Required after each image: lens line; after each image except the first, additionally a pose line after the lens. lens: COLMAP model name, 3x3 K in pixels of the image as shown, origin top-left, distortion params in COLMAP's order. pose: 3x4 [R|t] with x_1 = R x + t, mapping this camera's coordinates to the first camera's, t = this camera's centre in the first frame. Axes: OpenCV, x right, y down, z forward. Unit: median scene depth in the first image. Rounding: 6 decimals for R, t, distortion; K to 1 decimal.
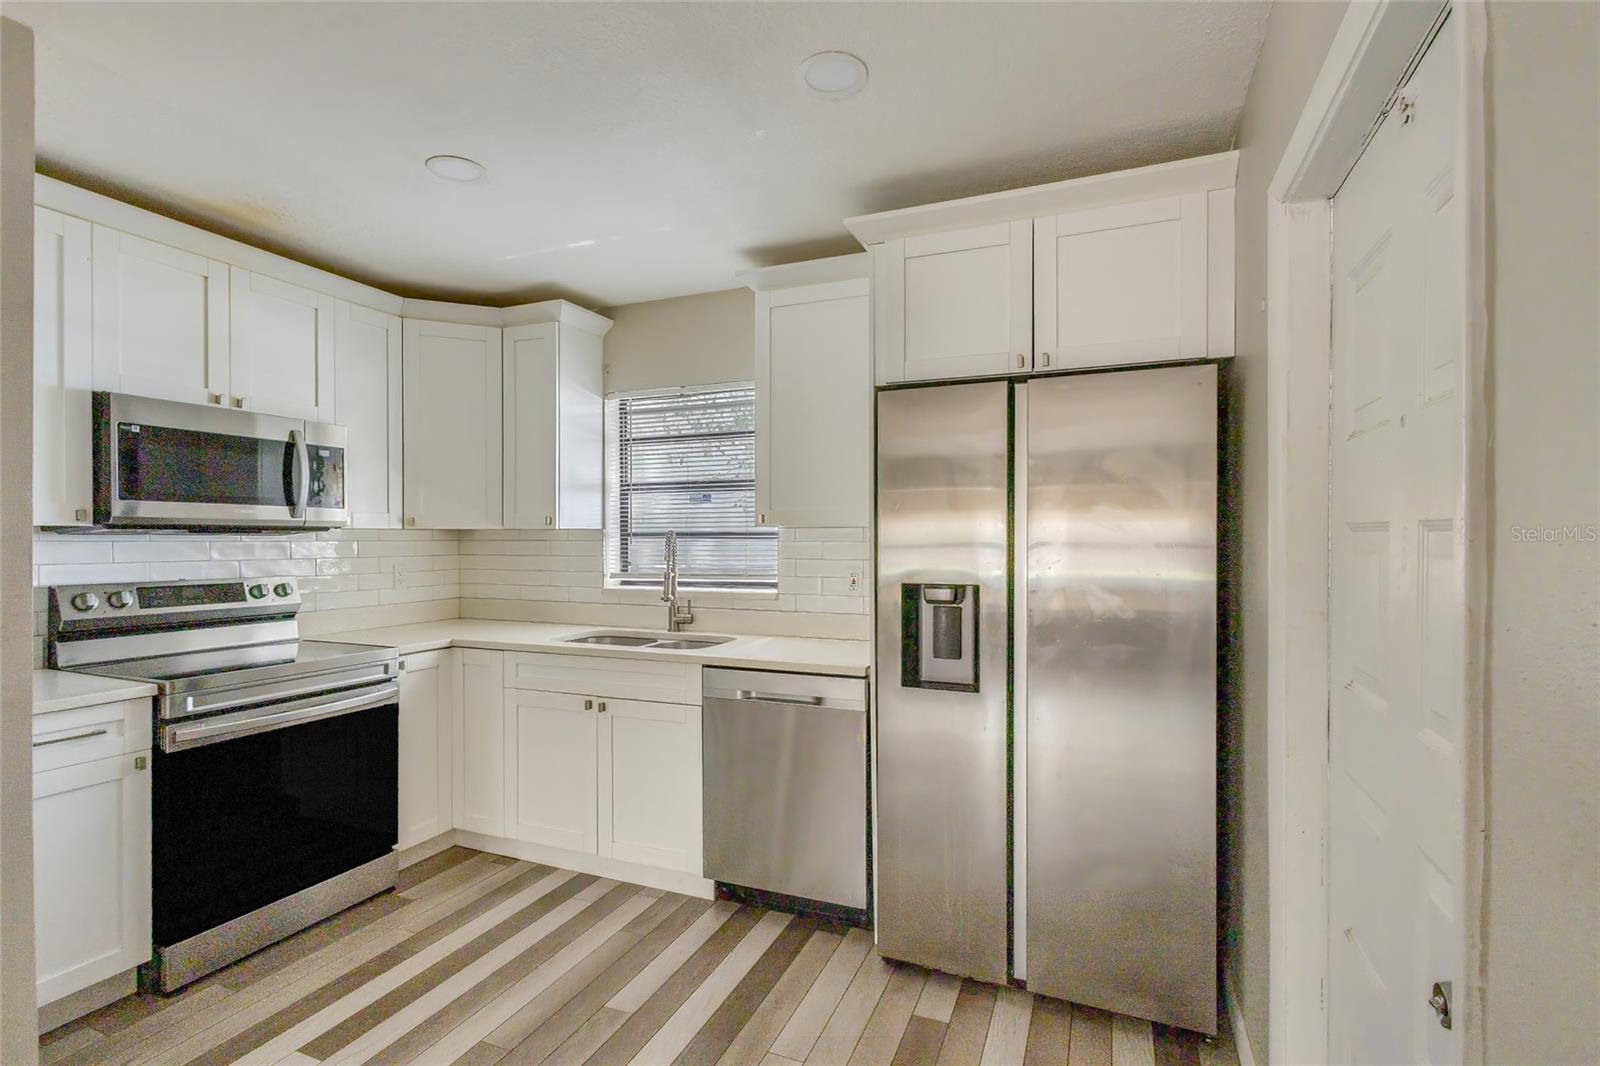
lens RADIAL K [[750.1, 0, 797.2], [0, 750.1, 542.2], [0, 0, 1]] dist [0.002679, 0.000000]
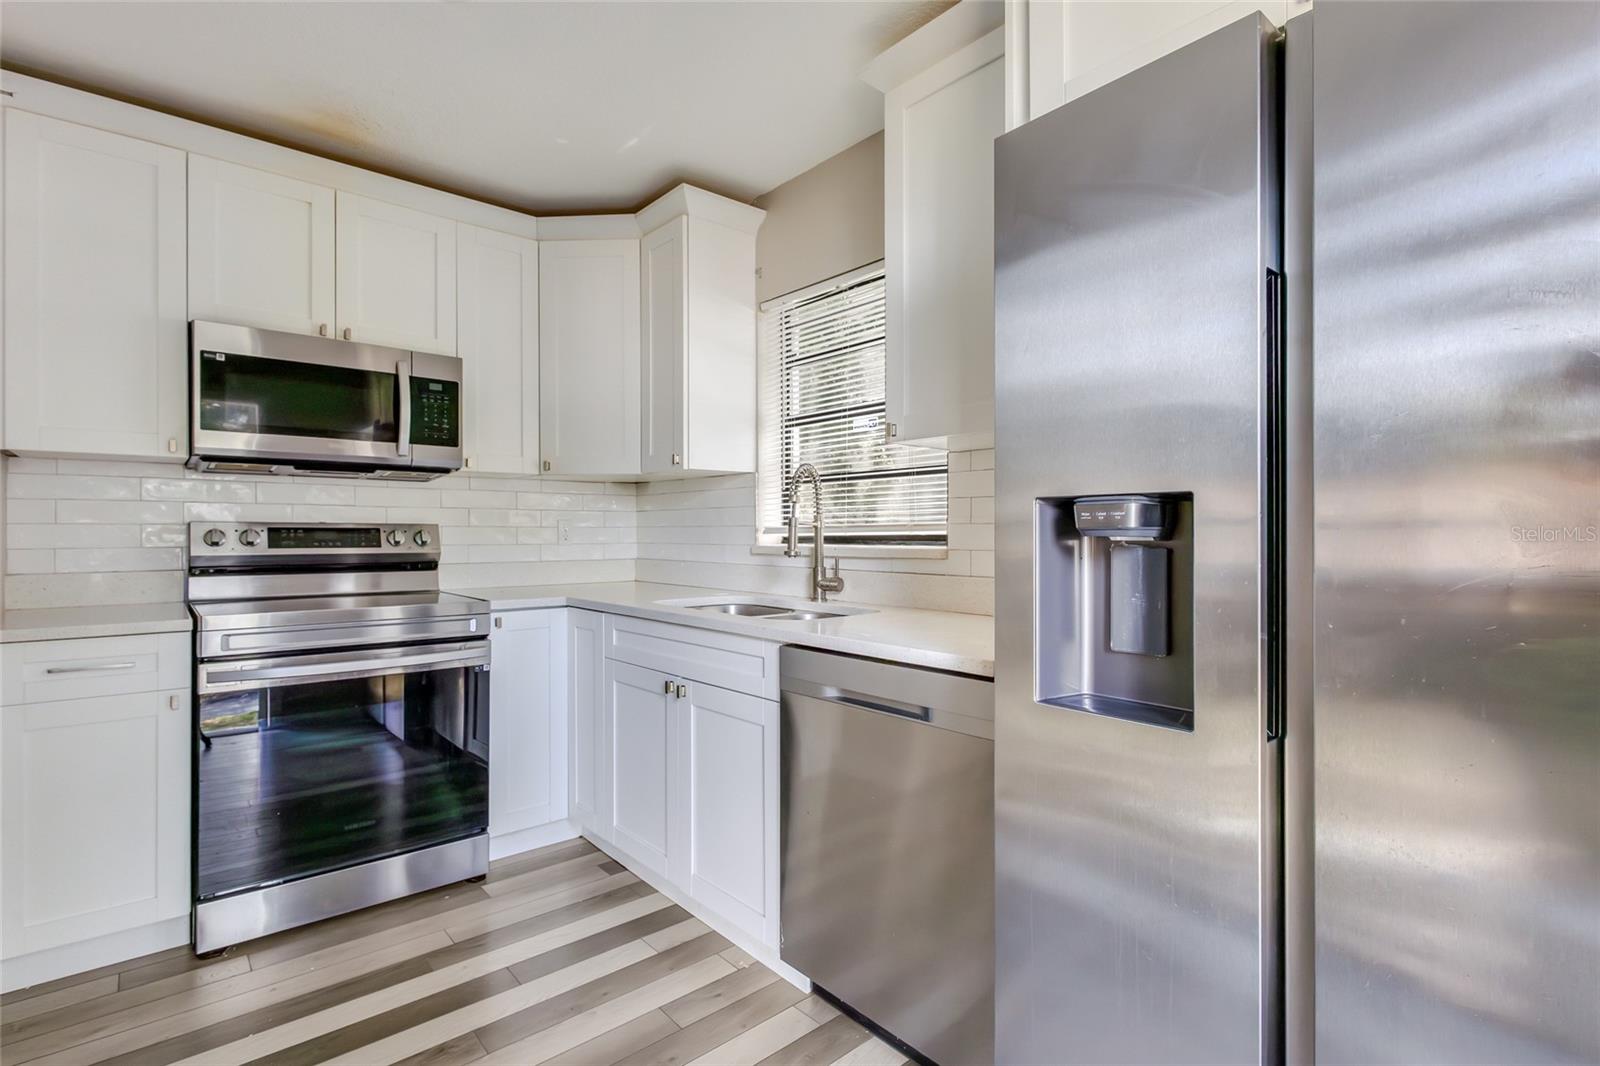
lens RADIAL K [[764.9, 0, 794.2], [0, 764.9, 529.8], [0, 0, 1]] dist [-0.000808, -0.000182]
pose [[0.895003, -0.000539, -0.446059, 0.178830], [-0.002628, 0.999976, -0.006481, 0.060792], [0.446052, 0.006973, 0.894980, 0.355575]]
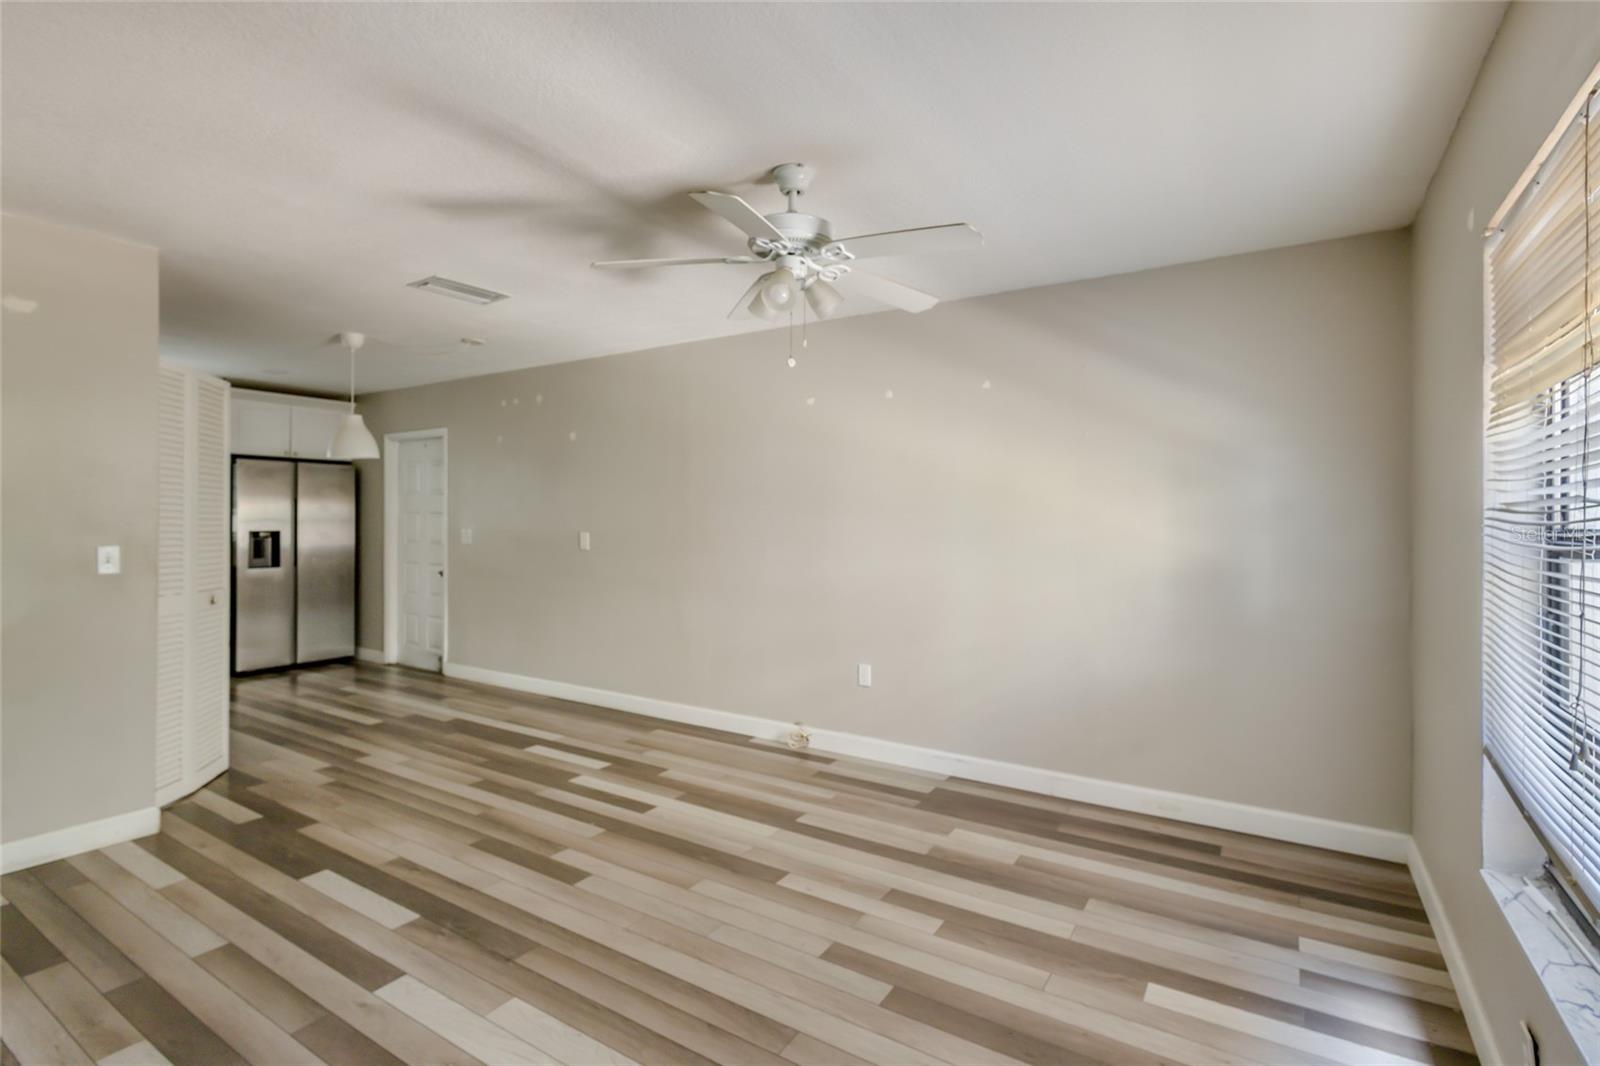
lens RADIAL K [[758.4, 0, 791.3], [0, 758.4, 522.0], [0, 0, 1]] dist [0.002831, -0.000085]
pose [[0.187434, -0.001336, 0.982276, -1.716150], [-0.002989, 0.999994, 0.001931, 0.008286], [-0.982273, -0.003298, 0.187429, -1.125735]]
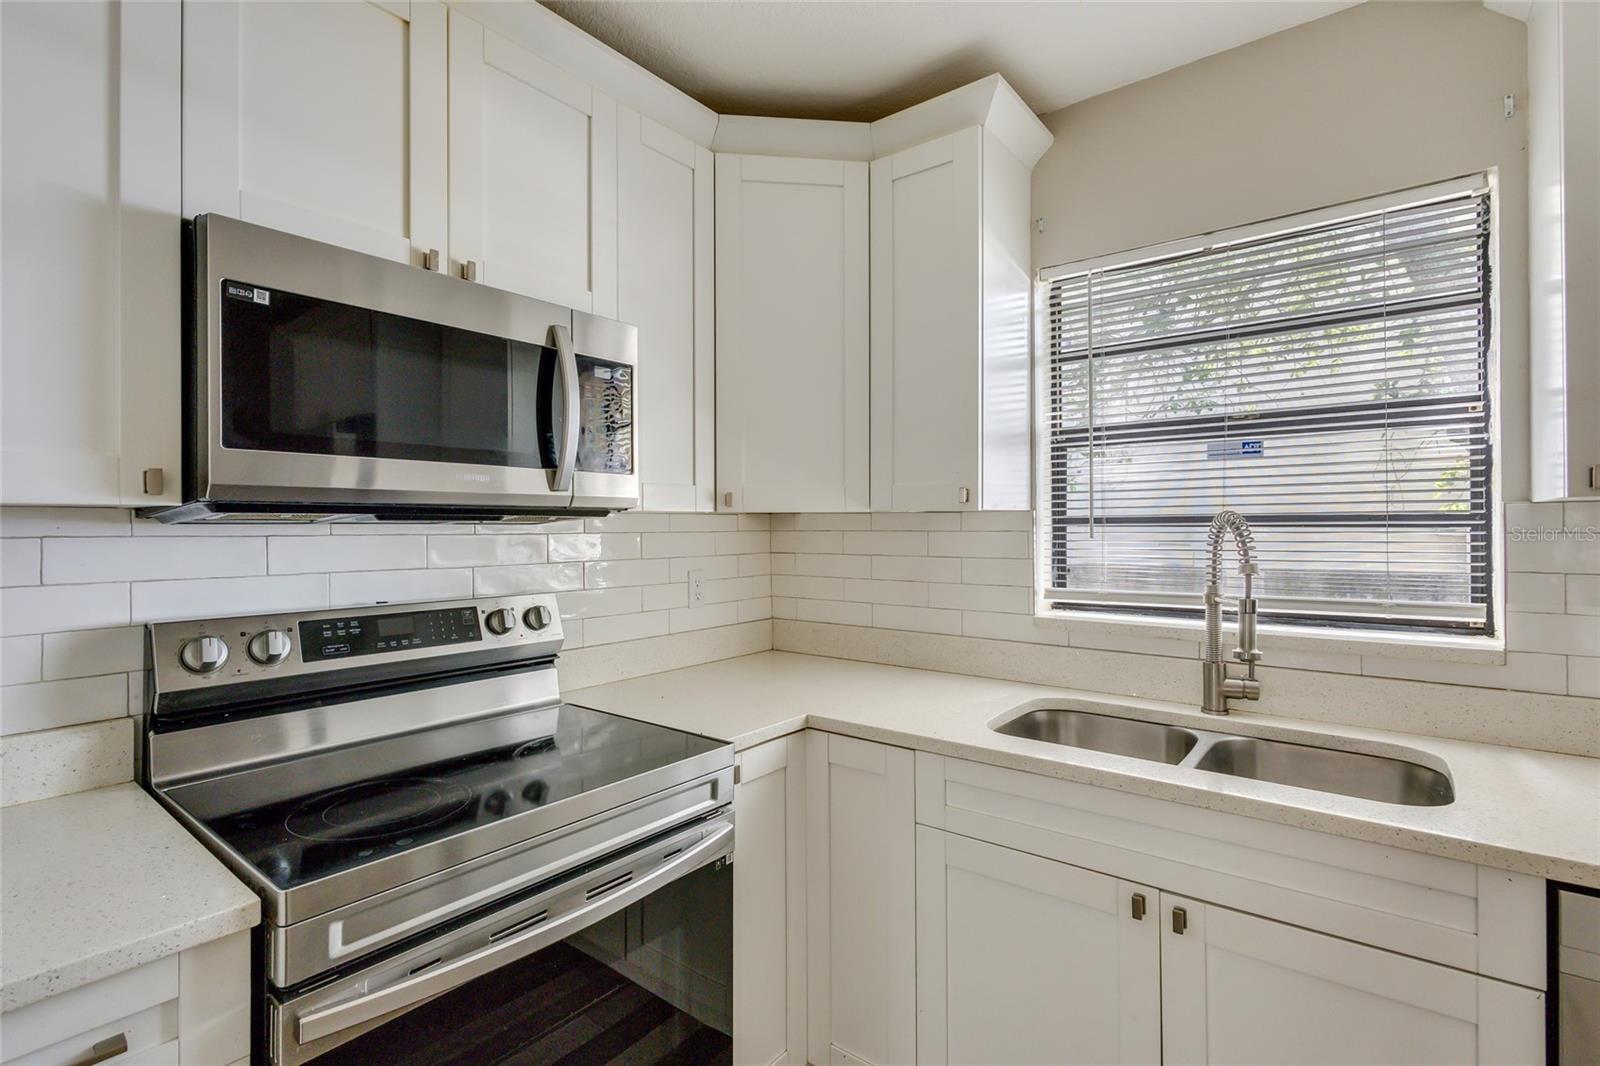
lens RADIAL K [[758.4, 0, 791.3], [0, 758.4, 522.0], [0, 0, 1]] dist [0.002831, -0.000085]
pose [[0.961562, -0.004449, -0.274552, -0.345957], [0.001644, 0.999944, -0.010444, -0.004495], [0.274584, 0.009591, 0.961515, 0.507131]]
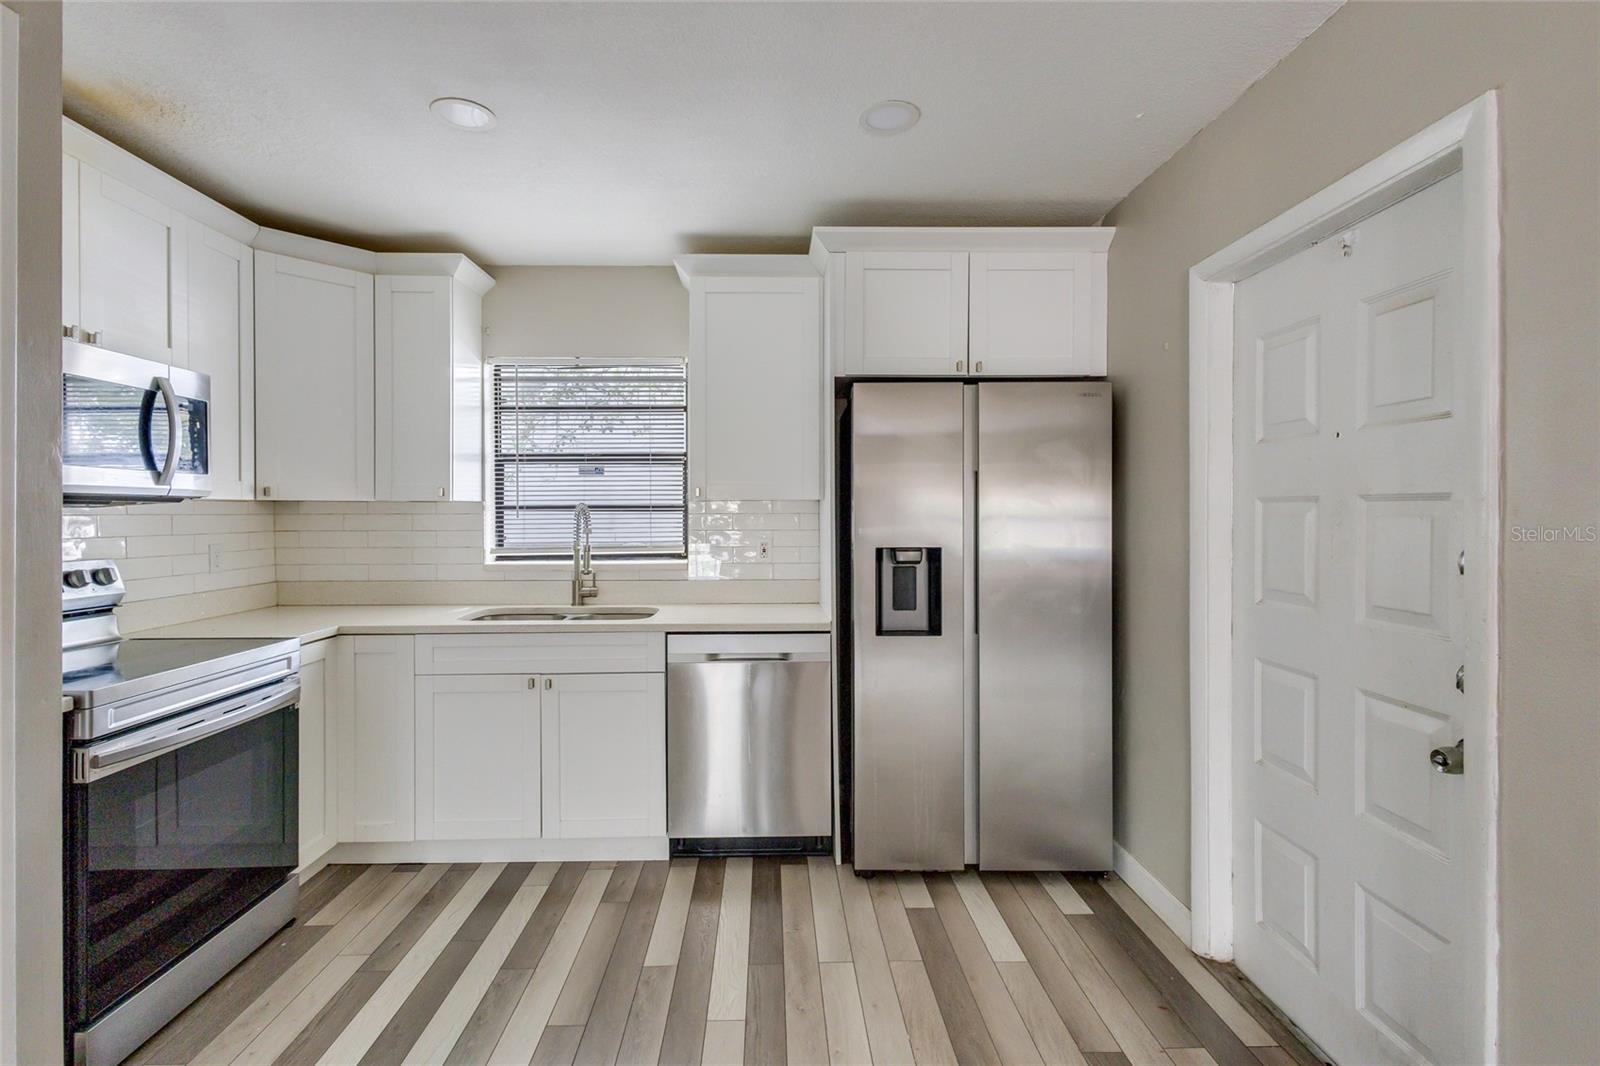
lens RADIAL K [[744.8, 0, 784.7], [0, 744.8, 518.4], [0, 0, 1]] dist [0.012871, 0.000284]
pose [[0.916599, -0.004910, 0.399778, -0.357740], [0.004709, 0.999988, 0.001485, 0.004696], [-0.399781, 0.000522, 0.916611, -0.009128]]
